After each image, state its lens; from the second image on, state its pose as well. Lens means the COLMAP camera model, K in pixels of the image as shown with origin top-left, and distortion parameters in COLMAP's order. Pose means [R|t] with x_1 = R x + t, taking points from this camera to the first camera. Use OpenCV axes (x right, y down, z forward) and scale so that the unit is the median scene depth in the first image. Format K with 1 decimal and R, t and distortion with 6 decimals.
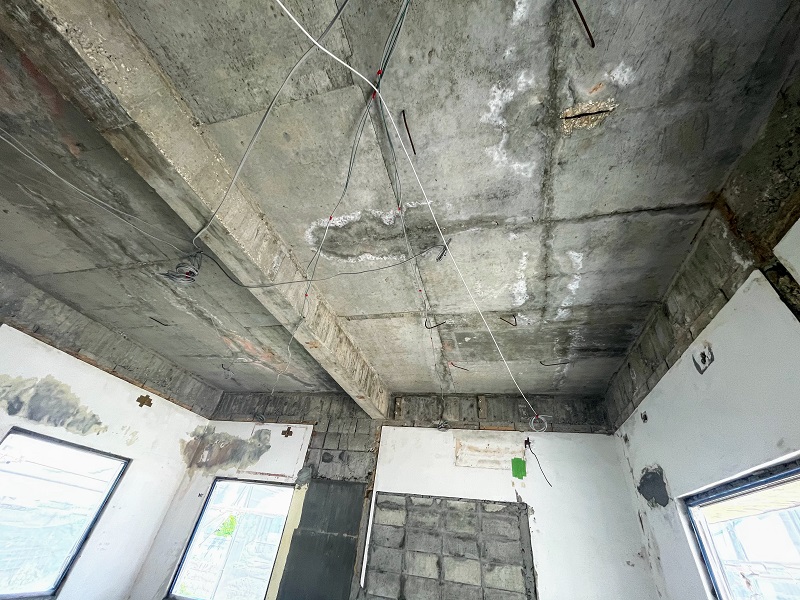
lens RADIAL K [[325.6, 0, 402.1], [0, 325.6, 297.9], [0, 0, 1]] dist [-0.002784, 0.000085]
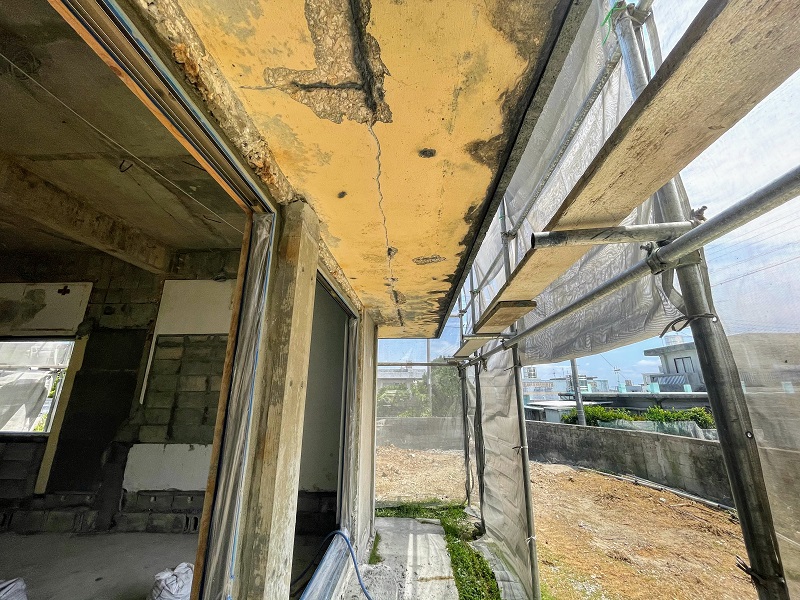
lens RADIAL K [[325.6, 0, 404.8], [0, 325.6, 298.9], [0, 0, 1]] dist [-0.002784, 0.000085]
pose [[0.972406, -0.046772, 0.228557, 0.547703], [-0.042842, 0.927235, 0.372022, 0.041522], [-0.229326, -0.371548, 0.899645, -0.152069]]
